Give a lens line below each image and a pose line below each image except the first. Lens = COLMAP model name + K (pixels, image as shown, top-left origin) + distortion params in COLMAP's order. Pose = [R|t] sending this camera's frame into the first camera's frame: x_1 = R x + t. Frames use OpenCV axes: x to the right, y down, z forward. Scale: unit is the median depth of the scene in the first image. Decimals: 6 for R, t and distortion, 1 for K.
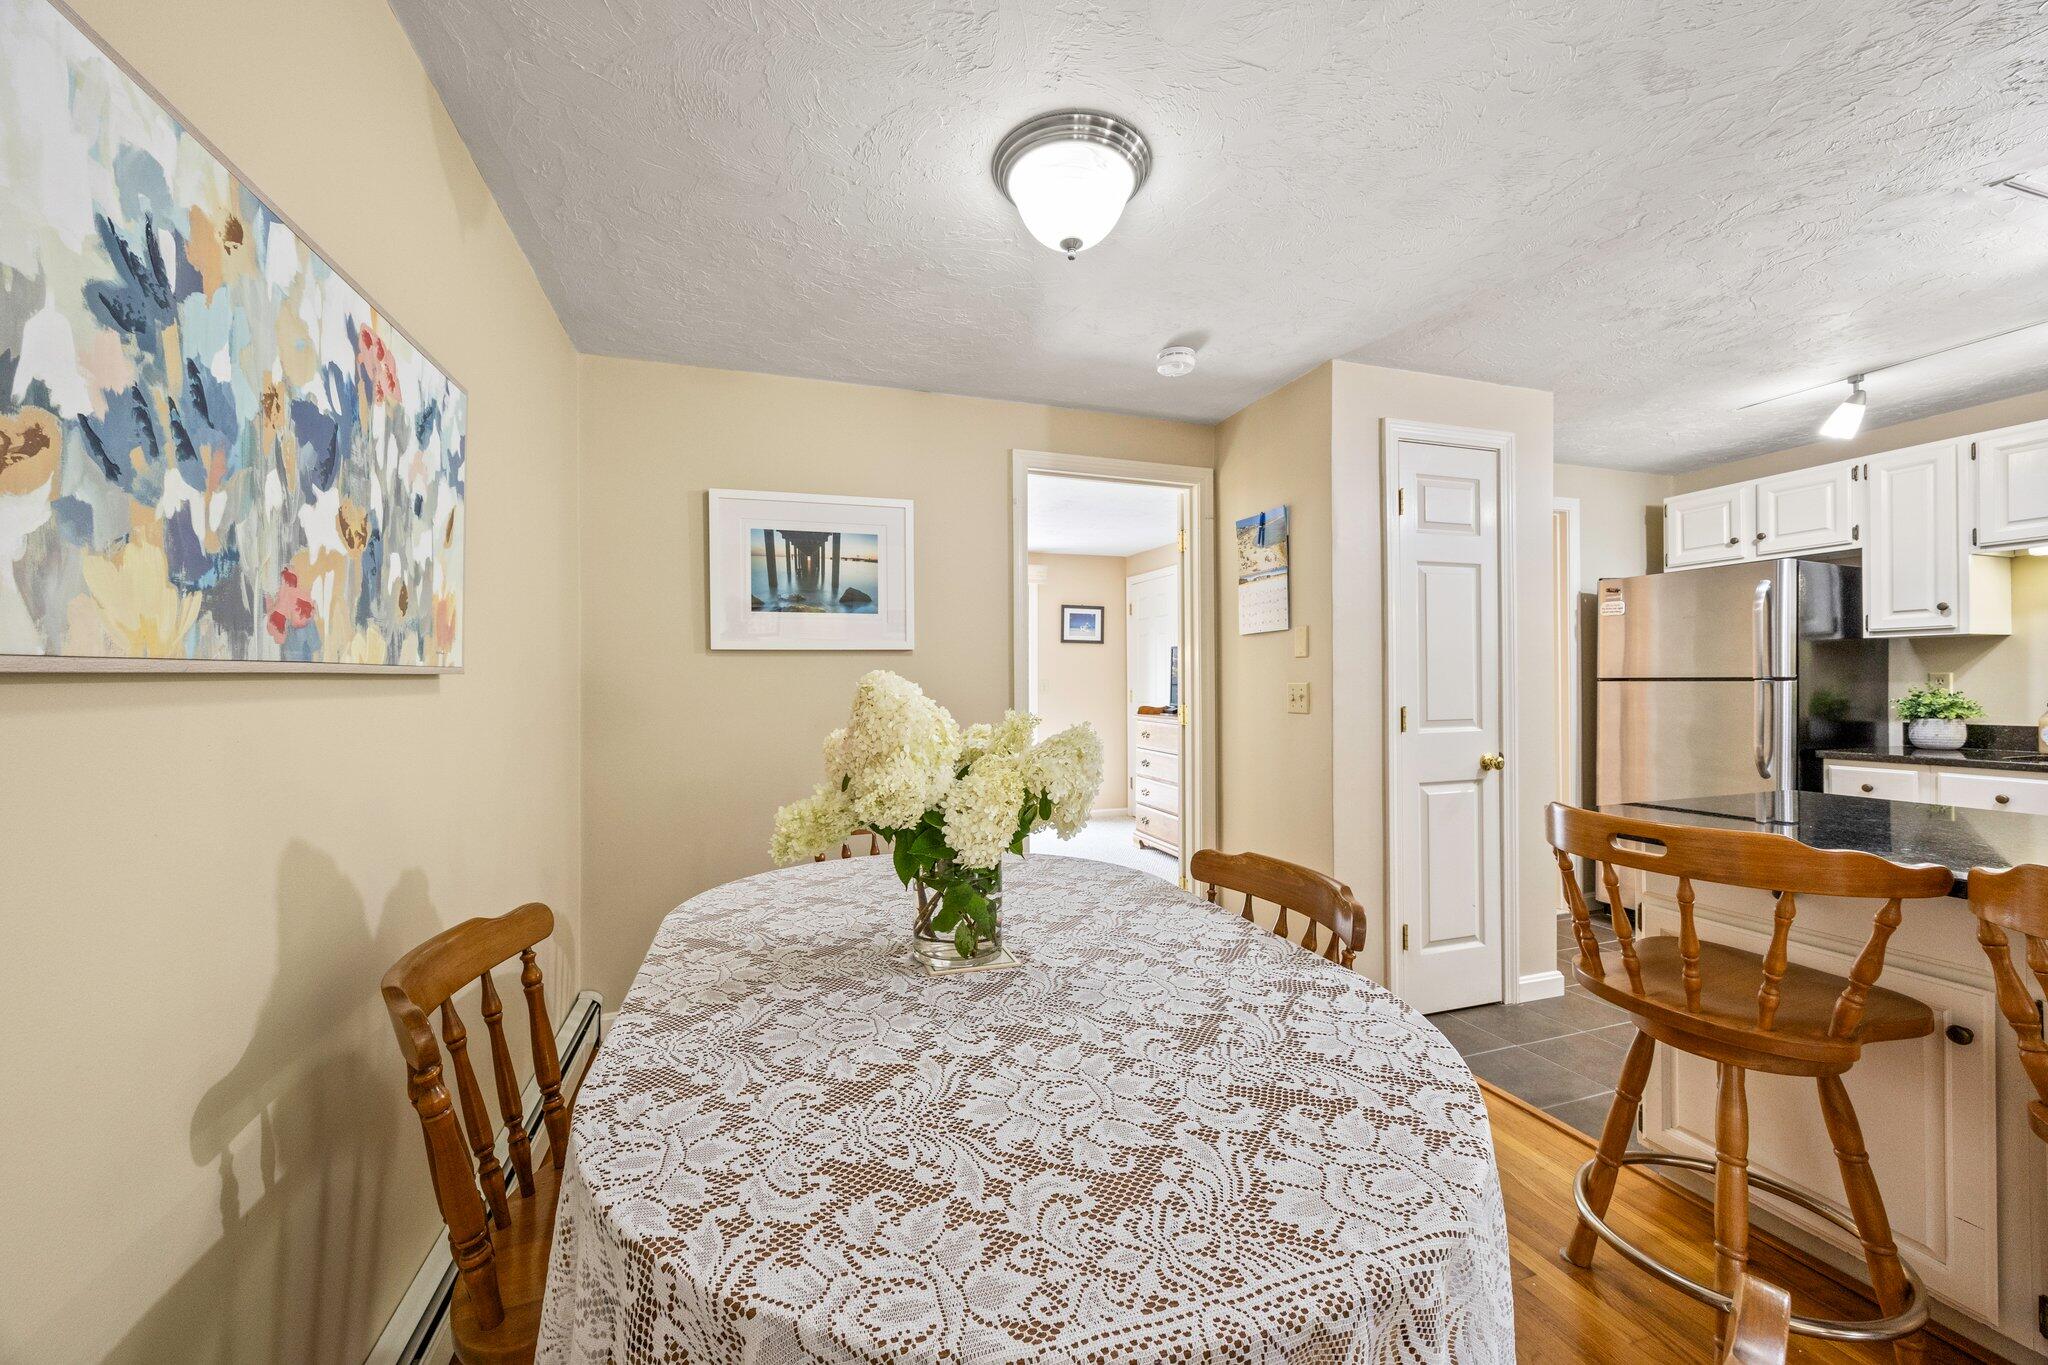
lens RADIAL K [[771.5, 0, 1026.7], [0, 771.5, 680.1], [0, 0, 1]] dist [-0.007233, 0.000999]
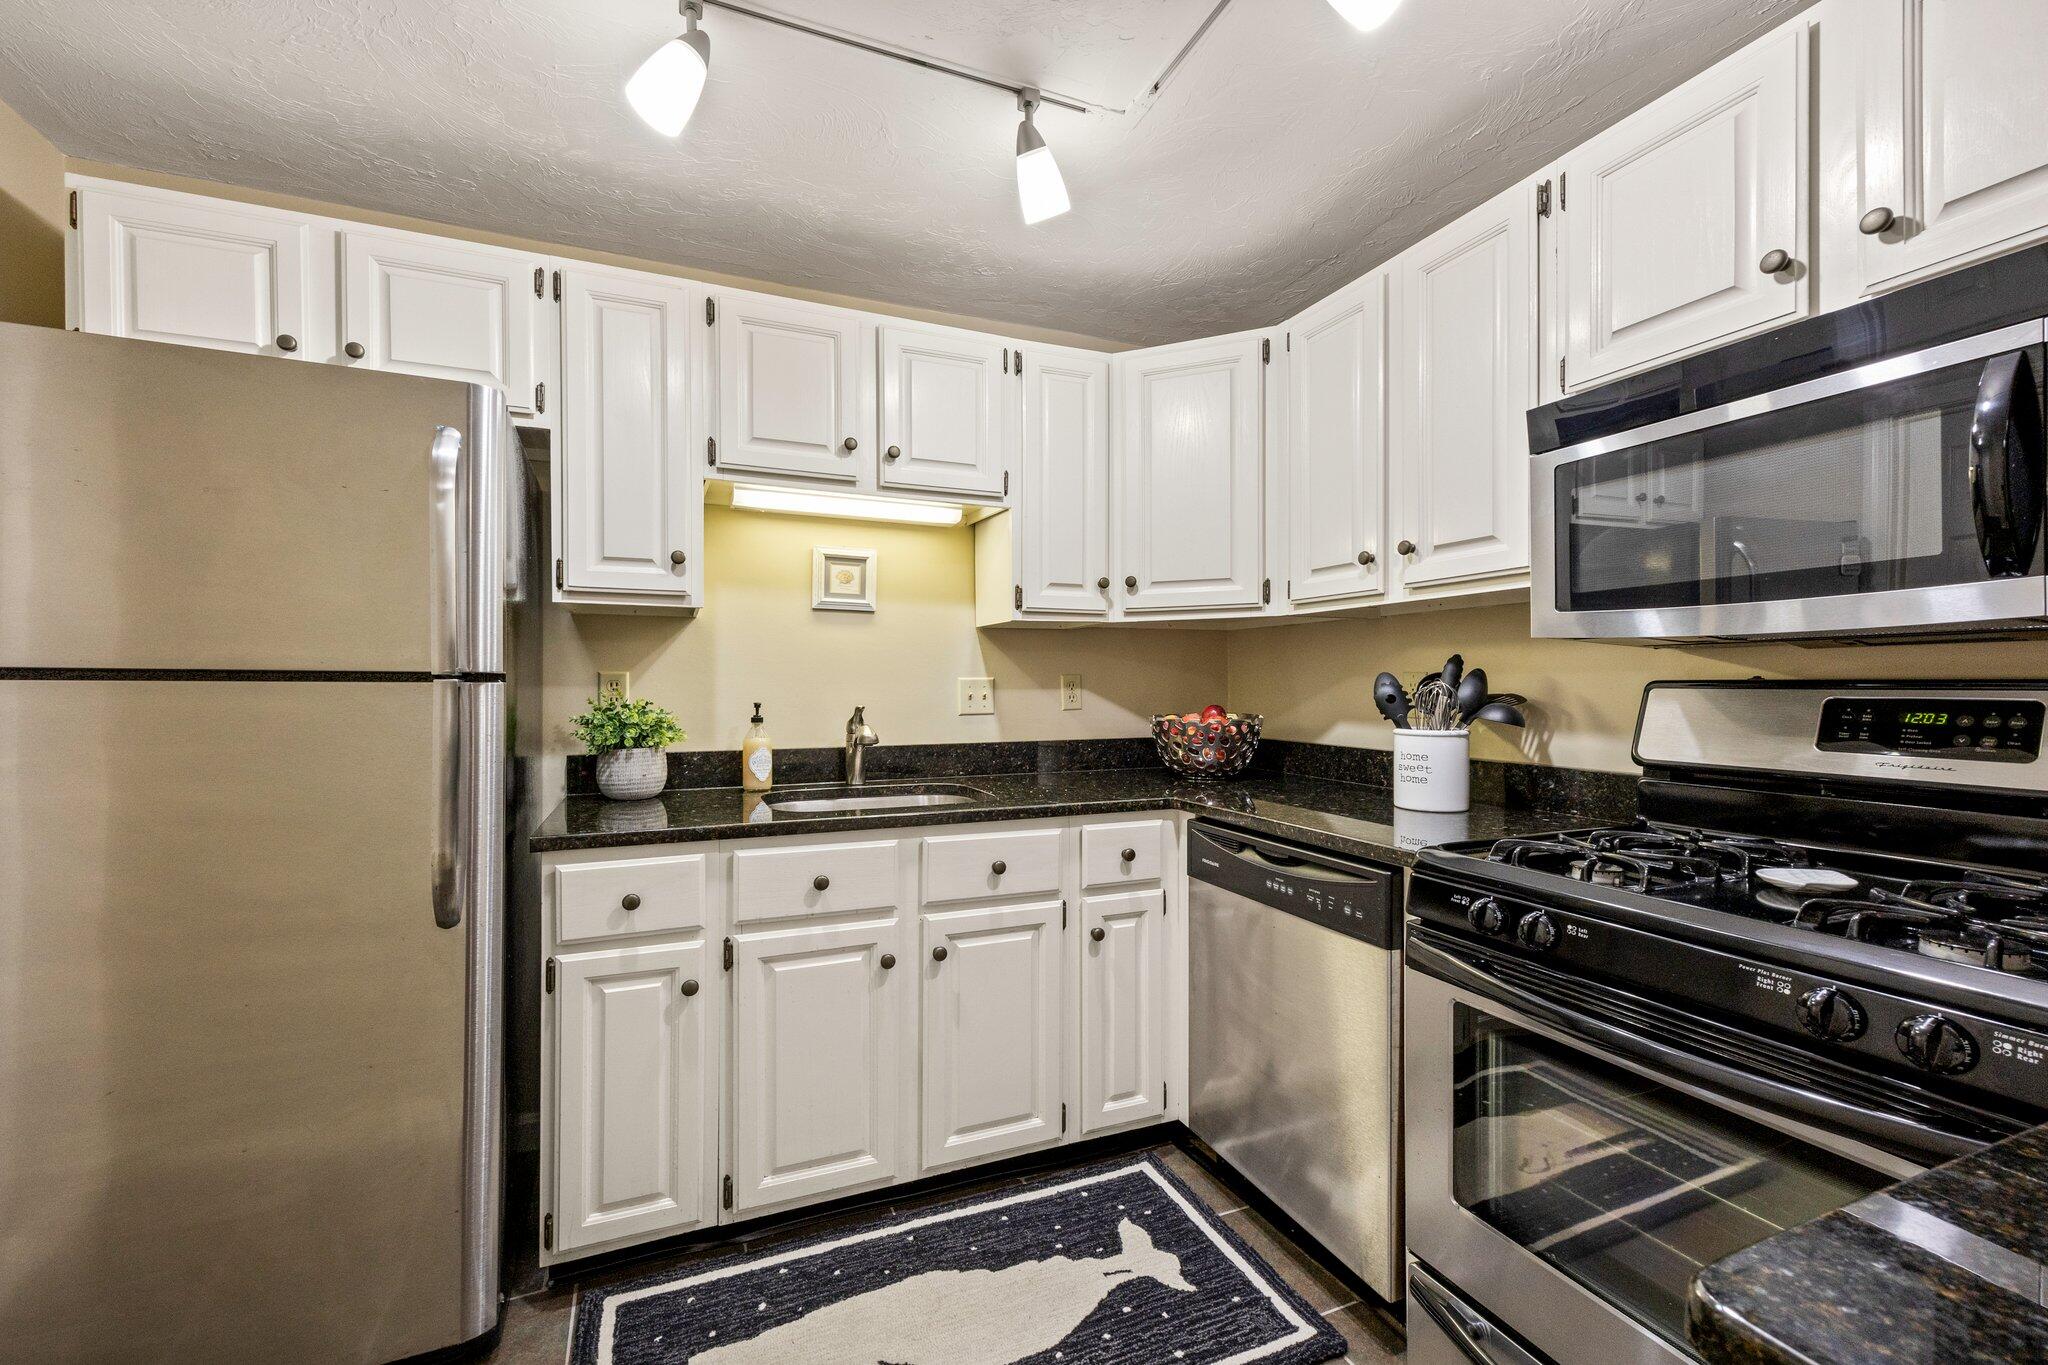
lens RADIAL K [[823.0, 0, 1037.4], [0, 823.0, 688.0], [0, 0, 1]] dist [0.008213, -0.001165]
pose [[-0.096108, -0.002008, 0.995369, 0.609713], [-0.008794, 0.999961, 0.001169, 0.000805], [-0.995332, -0.008641, -0.096121, 0.889201]]
